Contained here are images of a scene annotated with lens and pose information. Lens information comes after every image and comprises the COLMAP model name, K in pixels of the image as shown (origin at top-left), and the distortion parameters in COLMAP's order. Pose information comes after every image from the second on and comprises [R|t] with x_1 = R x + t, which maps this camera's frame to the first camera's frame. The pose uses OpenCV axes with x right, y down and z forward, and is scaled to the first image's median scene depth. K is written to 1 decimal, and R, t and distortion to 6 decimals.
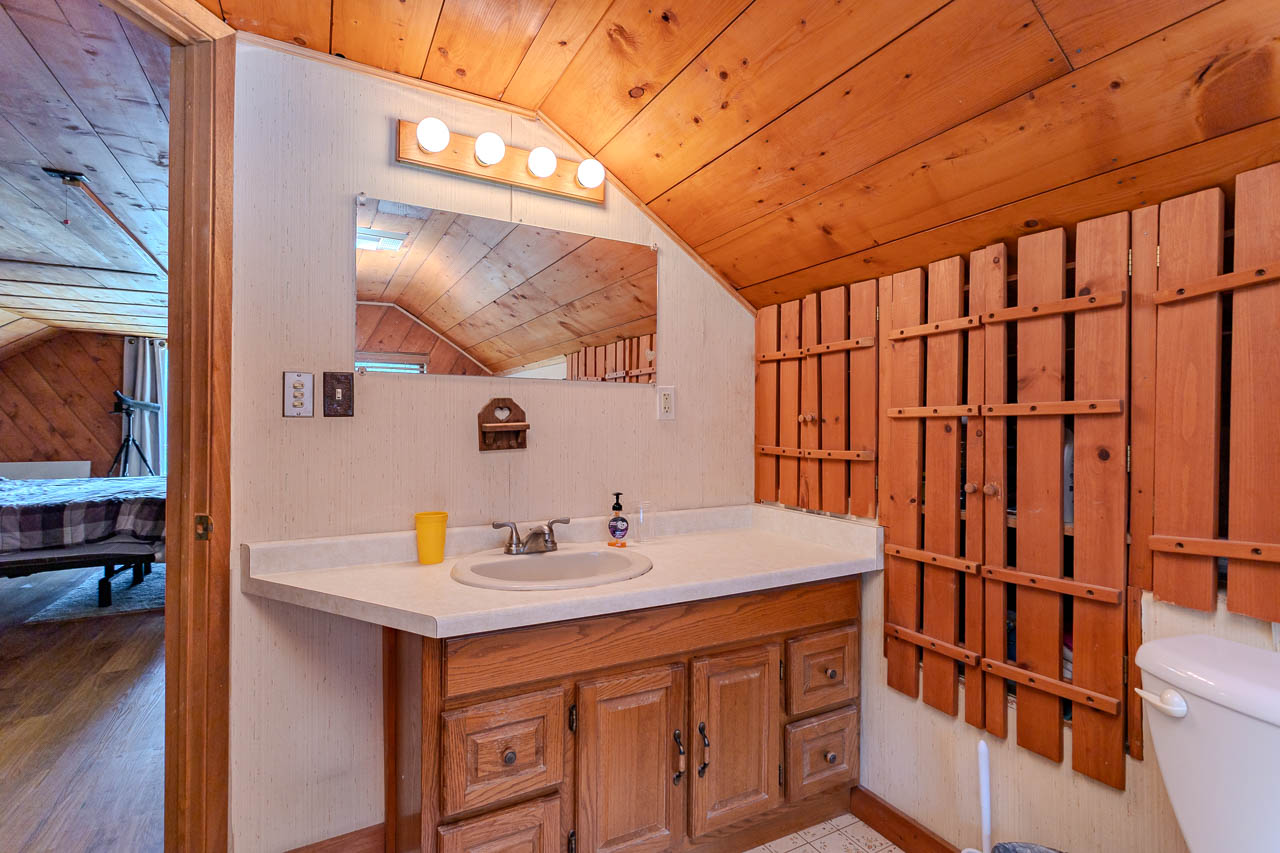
lens RADIAL K [[607.1, 0, 640.4], [0, 607.1, 424.6], [0, 0, 1]] dist [0.001235, 0.001811]
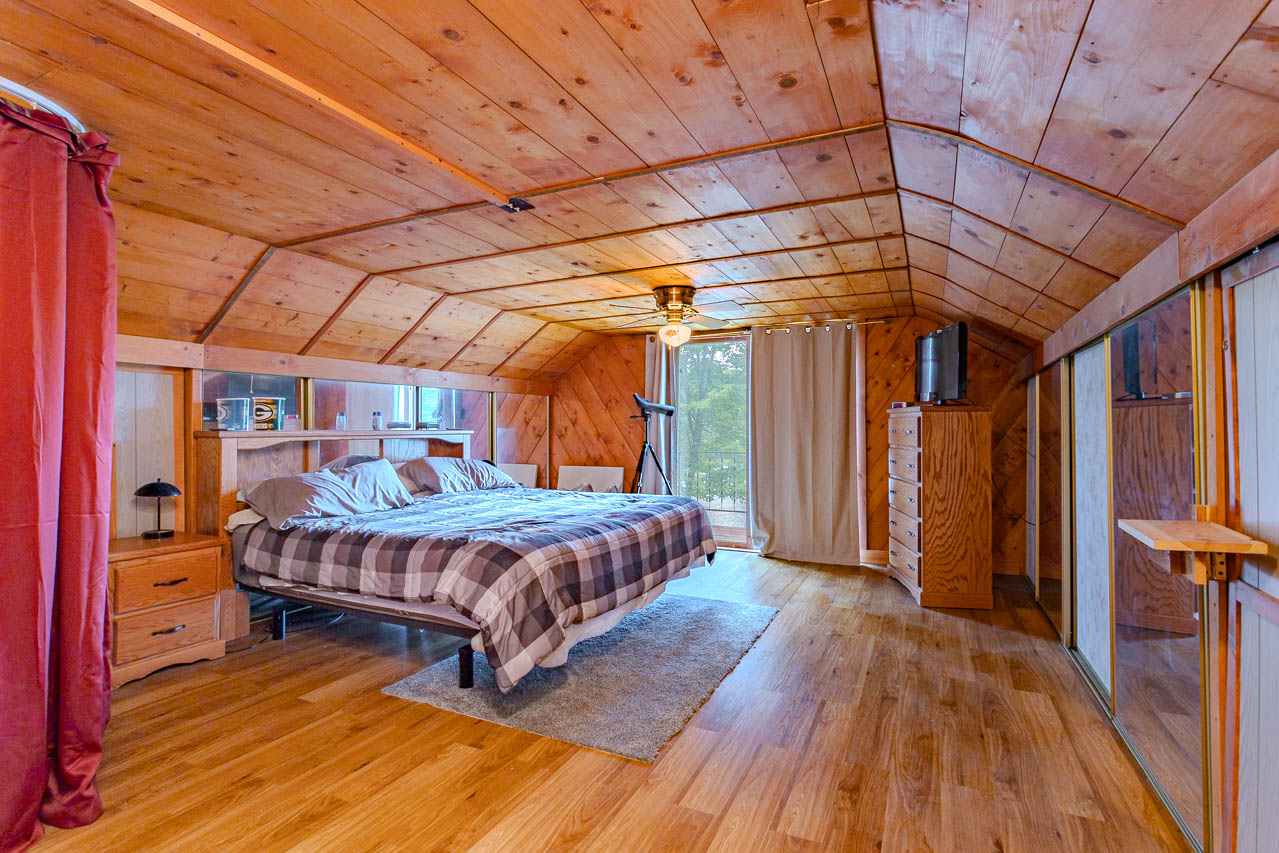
lens RADIAL K [[606.6, 0, 614.5], [0, 606.6, 426.0], [0, 0, 1]] dist [0.001235, 0.001811]
pose [[0.564318, -0.009312, -0.825505, -0.121471], [0.006698, 0.999955, -0.006701, 0.000297], [0.825530, -0.001748, 0.564355, 0.462213]]
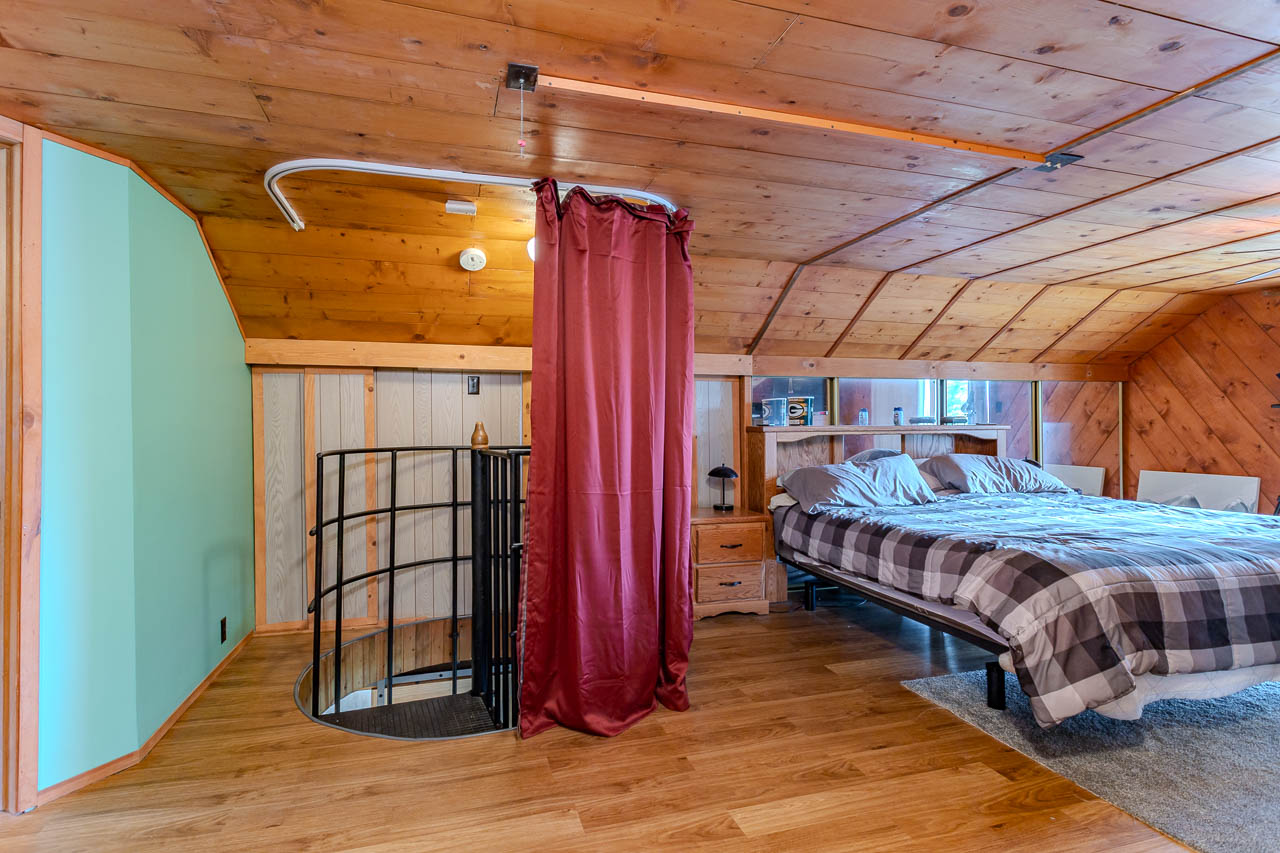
lens RADIAL K [[607.1, 0, 641.3], [0, 607.1, 423.9], [0, 0, 1]] dist [0.001235, 0.001811]
pose [[-0.190644, -0.006366, -0.981639, -0.106802], [0.006615, 0.999948, -0.007769, 0.000250], [0.981637, -0.007975, -0.190592, 0.470165]]
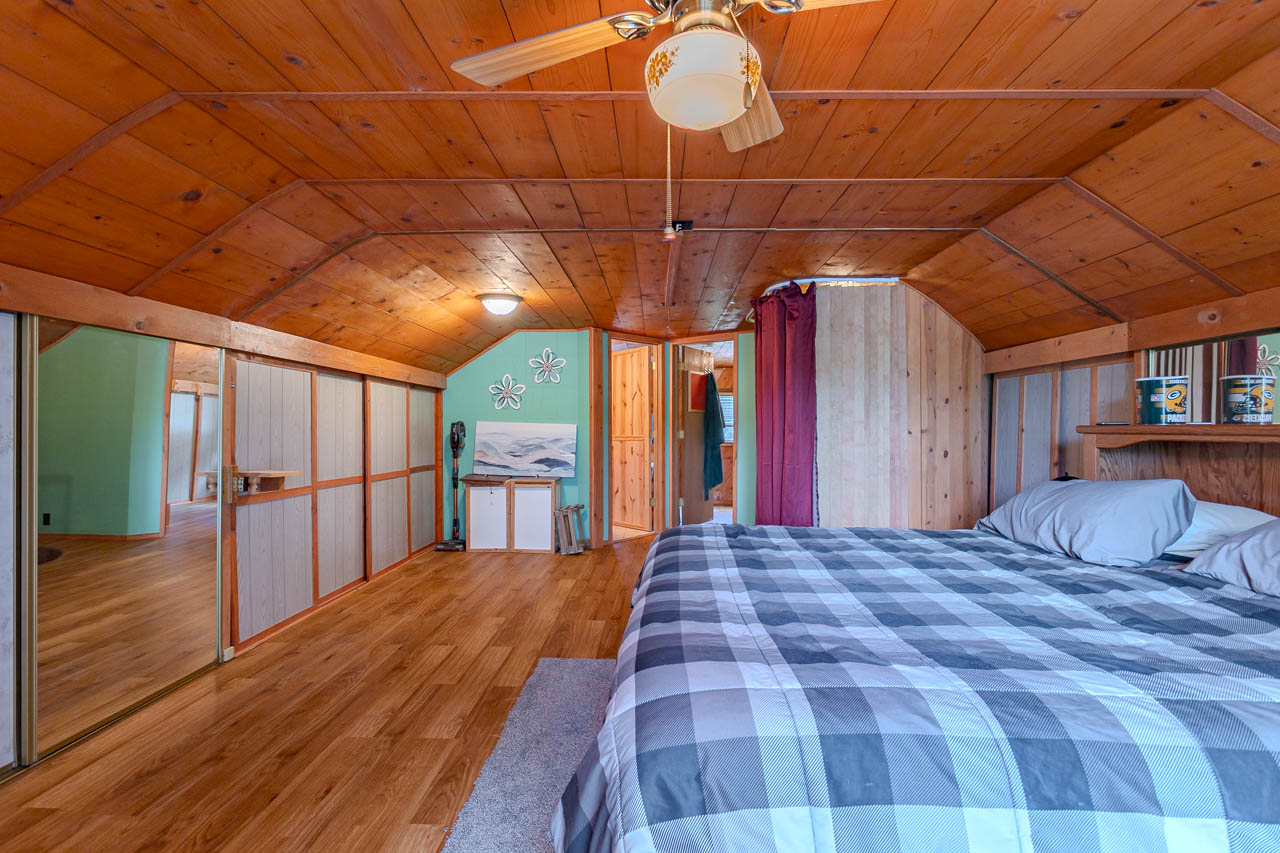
lens RADIAL K [[607.1, 0, 643.0], [0, 607.1, 427.3], [0, 0, 1]] dist [0.001235, 0.001811]
pose [[-0.875177, -0.003523, 0.483791, -0.732961], [-0.004705, 0.999988, -0.001230, 0.002420], [-0.483781, -0.003352, -0.875183, 1.090308]]
